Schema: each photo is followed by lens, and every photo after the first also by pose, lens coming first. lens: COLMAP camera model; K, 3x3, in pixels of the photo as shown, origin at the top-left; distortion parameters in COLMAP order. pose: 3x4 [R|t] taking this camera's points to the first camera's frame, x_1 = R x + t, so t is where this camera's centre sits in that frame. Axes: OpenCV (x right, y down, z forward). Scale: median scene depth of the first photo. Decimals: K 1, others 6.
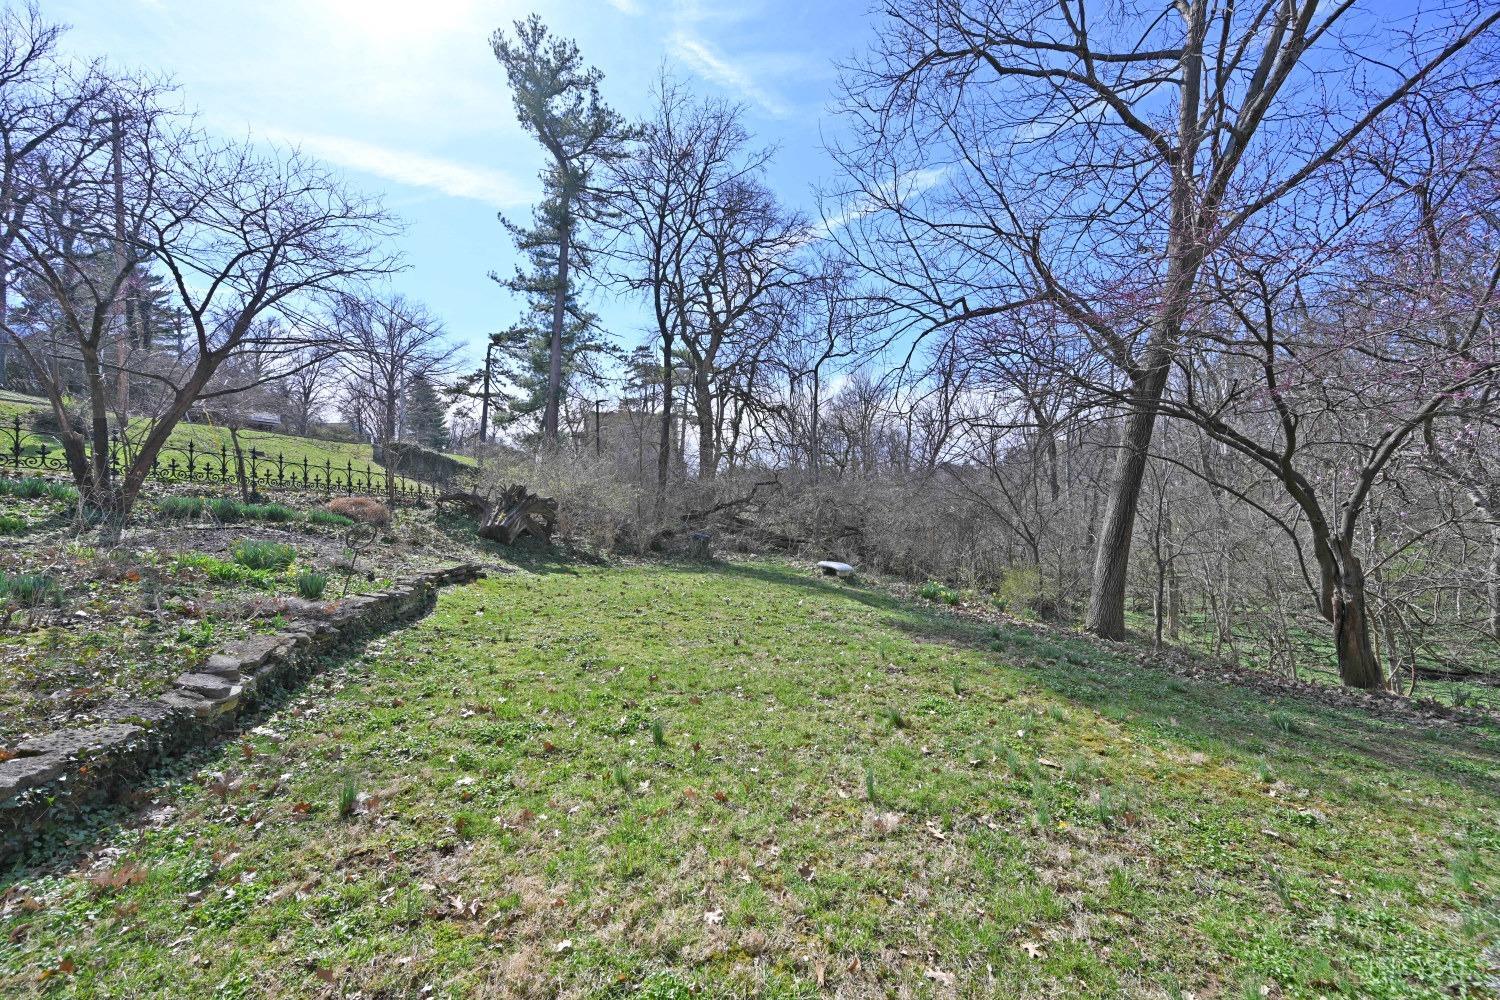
lens RADIAL K [[595.2, 0, 747.5], [0, 595.2, 502.0], [0, 0, 1]] dist [0.000898, 0.000110]
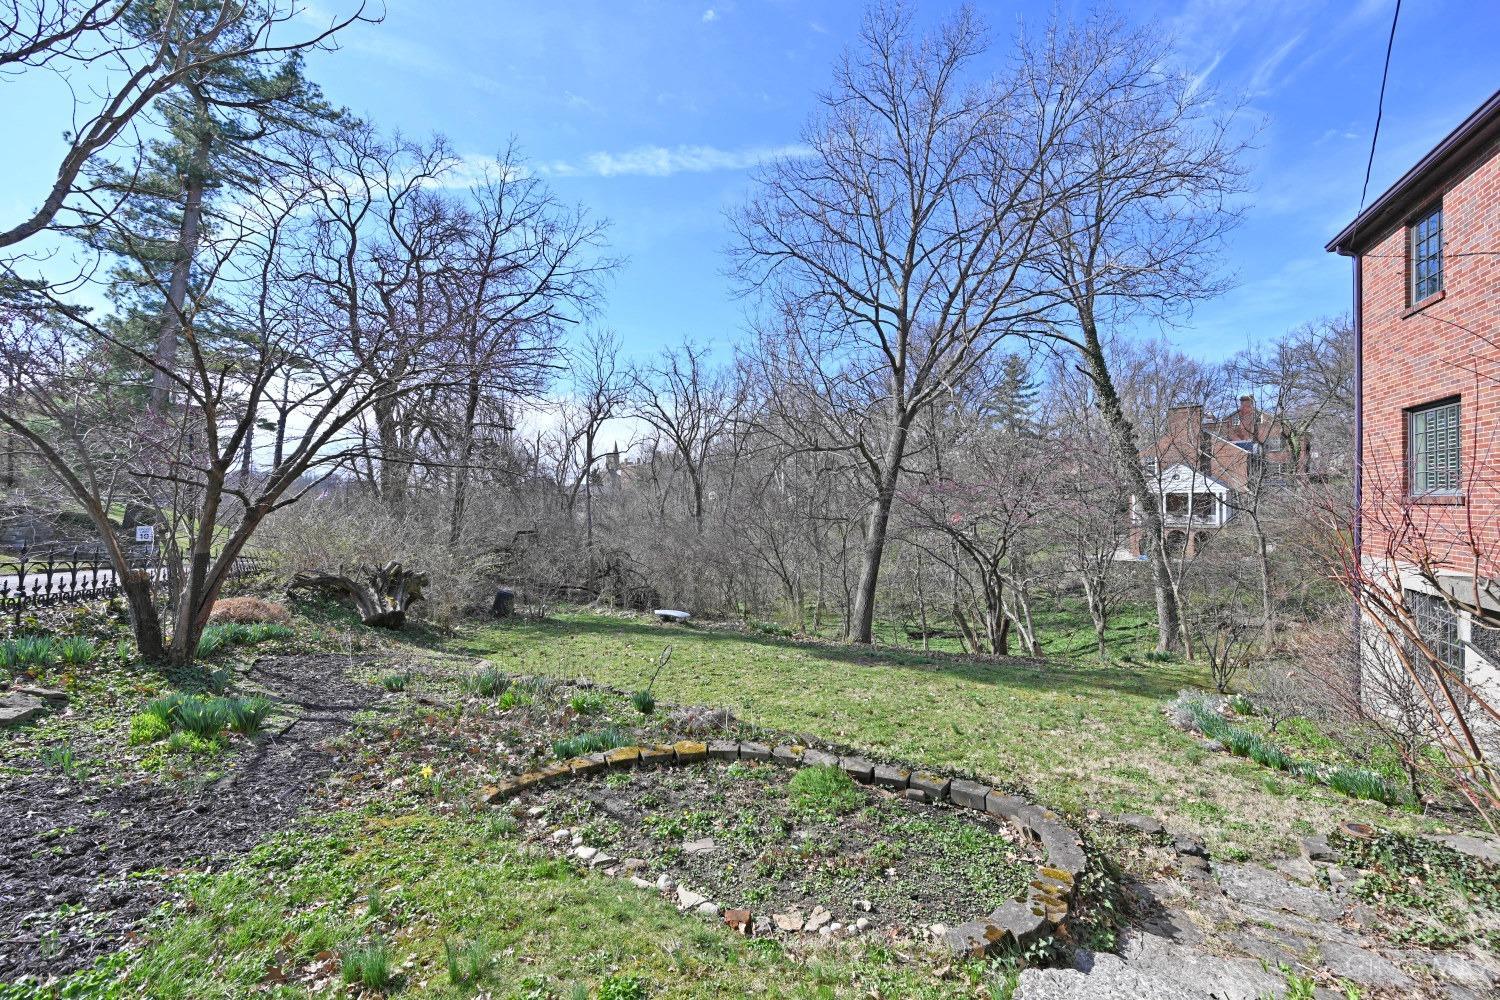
lens RADIAL K [[595.2, 0, 747.5], [0, 595.2, 502.0], [0, 0, 1]] dist [0.000898, 0.000110]
pose [[0.754042, 0.014940, 0.656656, -0.549395], [-0.003190, 0.999813, -0.019085, -0.100479], [-0.656818, 0.012296, 0.753949, -0.036685]]
